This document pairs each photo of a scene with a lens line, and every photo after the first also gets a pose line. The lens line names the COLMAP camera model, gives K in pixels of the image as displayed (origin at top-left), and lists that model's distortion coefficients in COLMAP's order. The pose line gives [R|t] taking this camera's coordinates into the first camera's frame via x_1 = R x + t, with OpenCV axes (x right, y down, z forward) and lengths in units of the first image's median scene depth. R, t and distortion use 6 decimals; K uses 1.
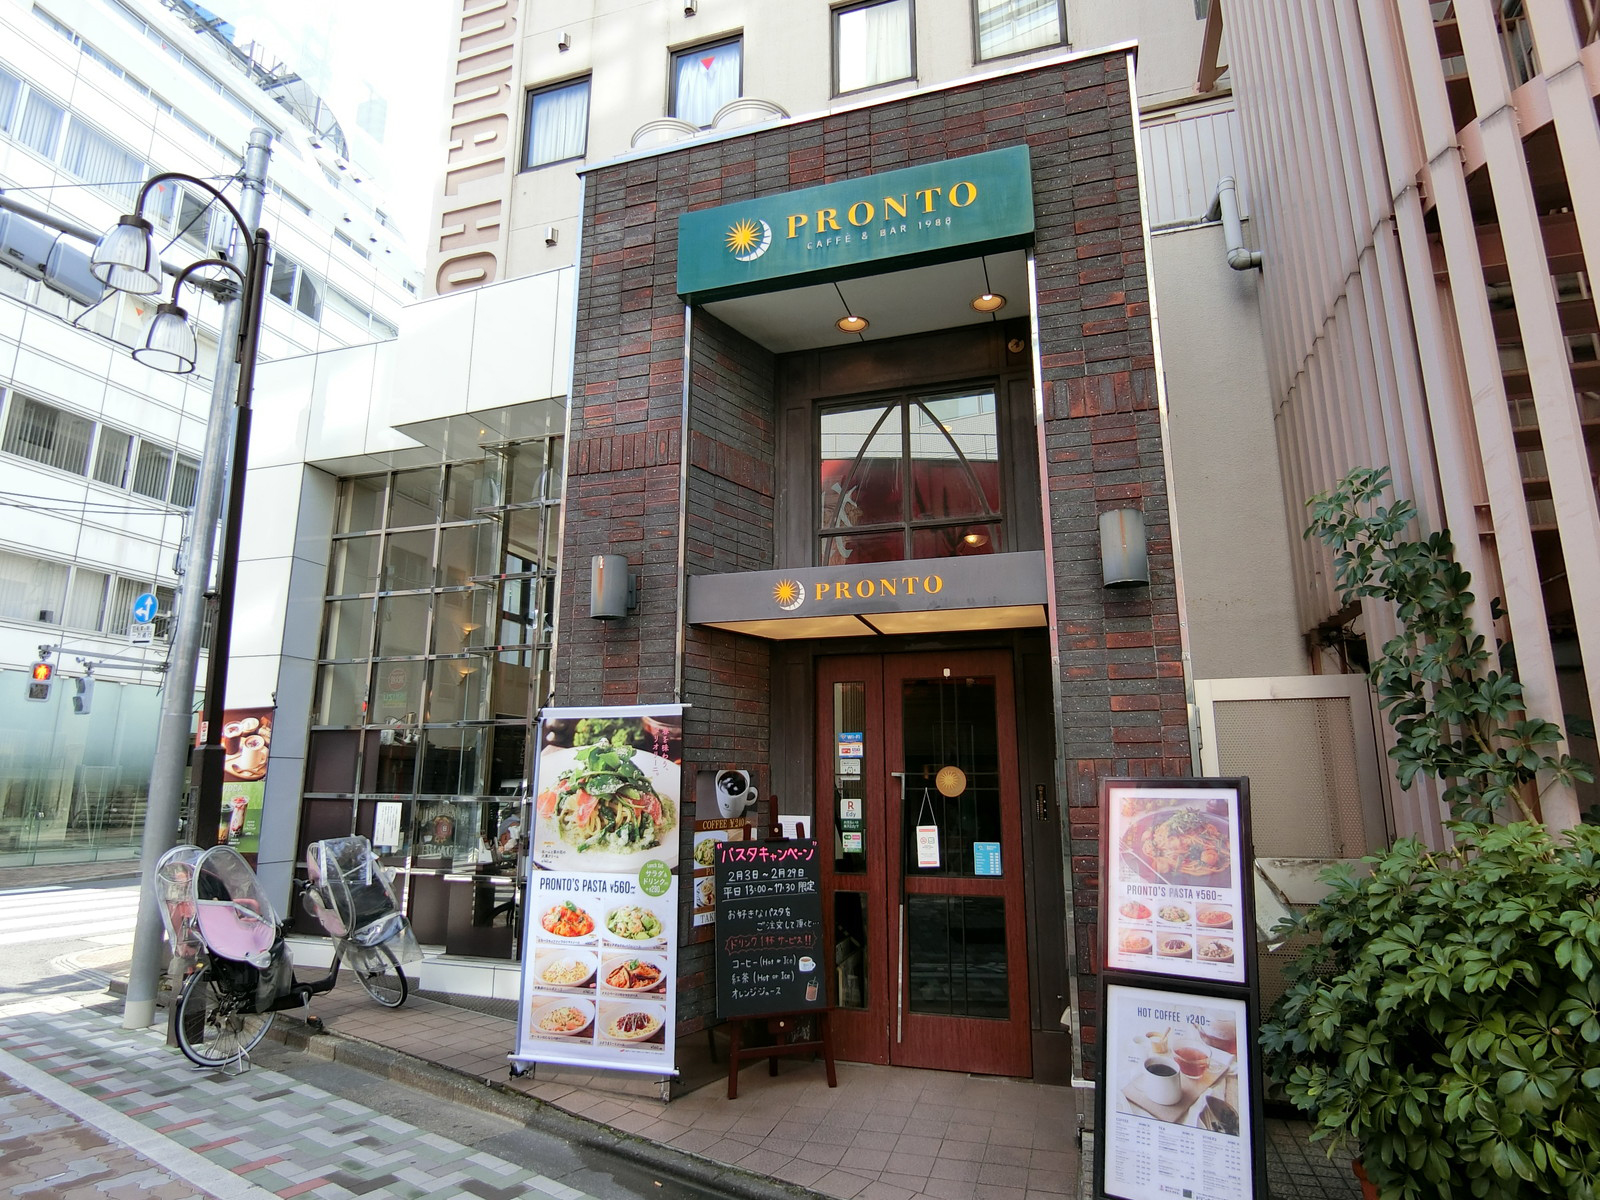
lens RADIAL K [[880.9, 0, 796.9], [0, 880.9, 598.0], [0, 0, 1]] dist [-0.008206, -0.000598]
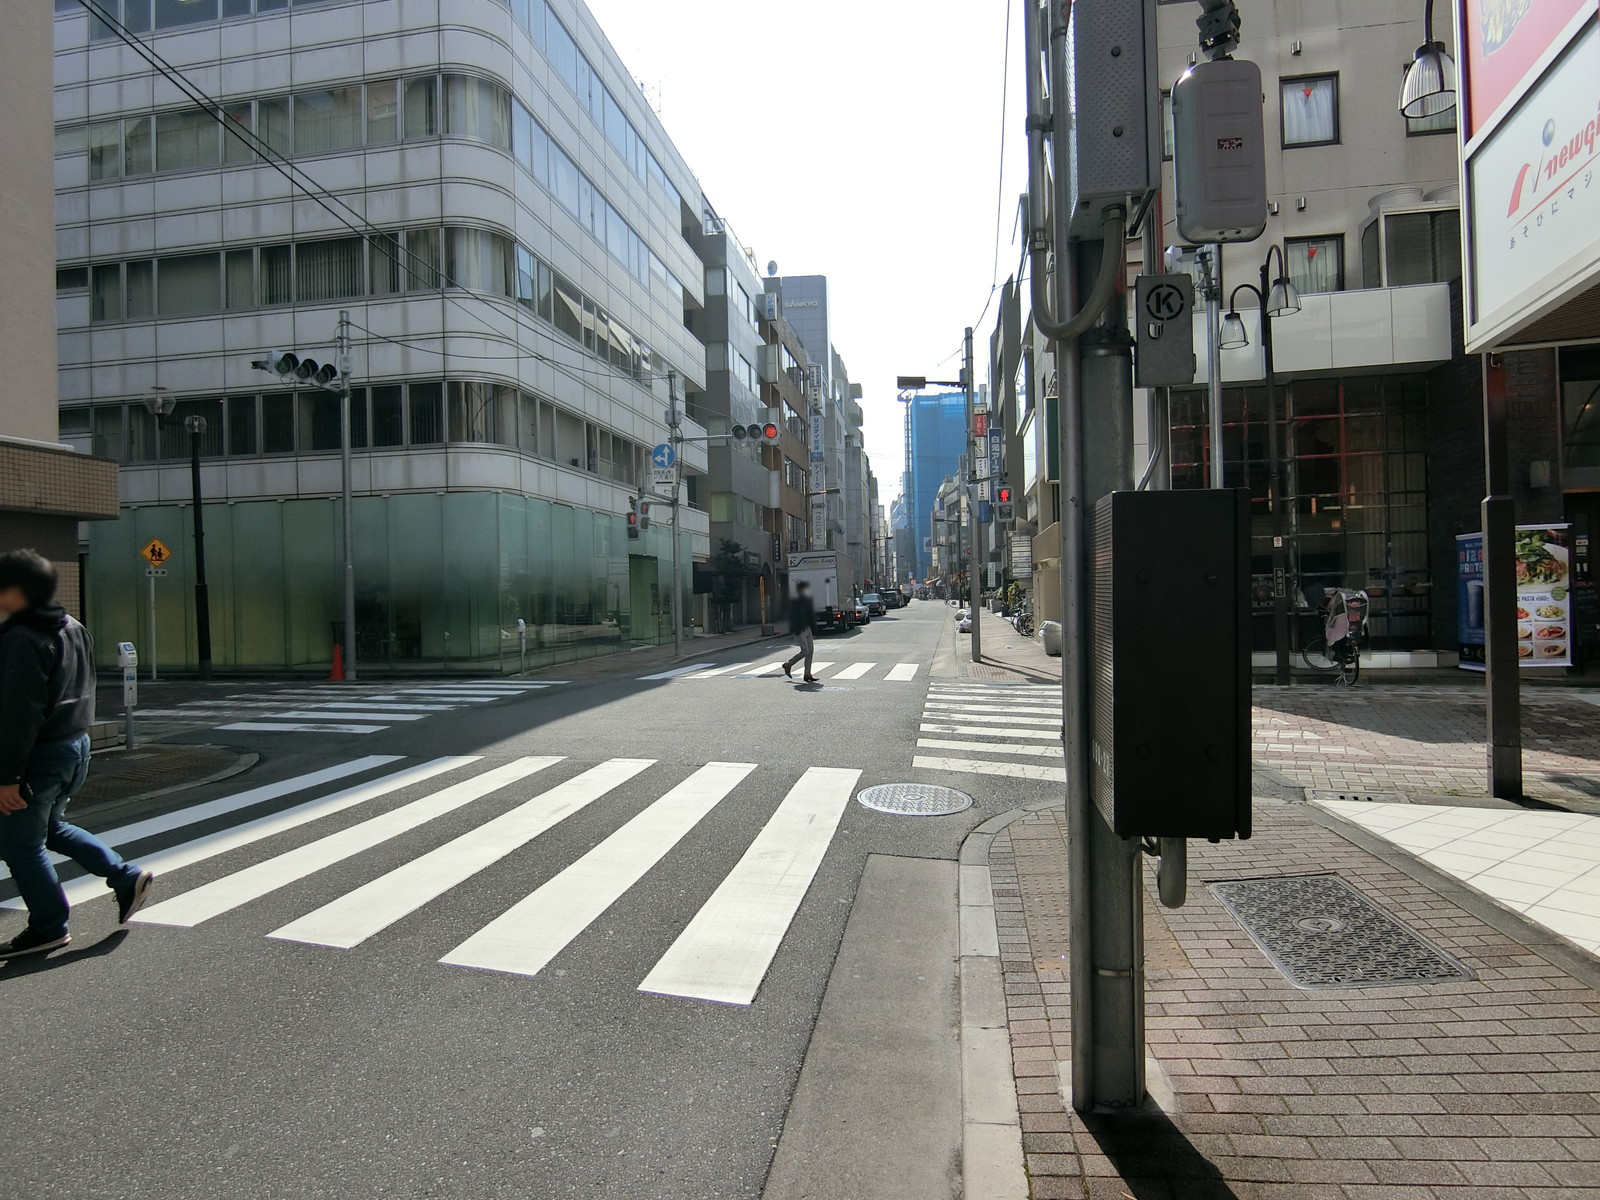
lens RADIAL K [[880.9, 0, 800.3], [0, 880.9, 601.9], [0, 0, 1]] dist [-0.008206, -0.000598]
pose [[0.990297, -0.028661, 0.135977, -2.535997], [-0.000518, 0.977733, 0.209853, -0.169881], [-0.138964, -0.207888, 0.968231, -1.059287]]
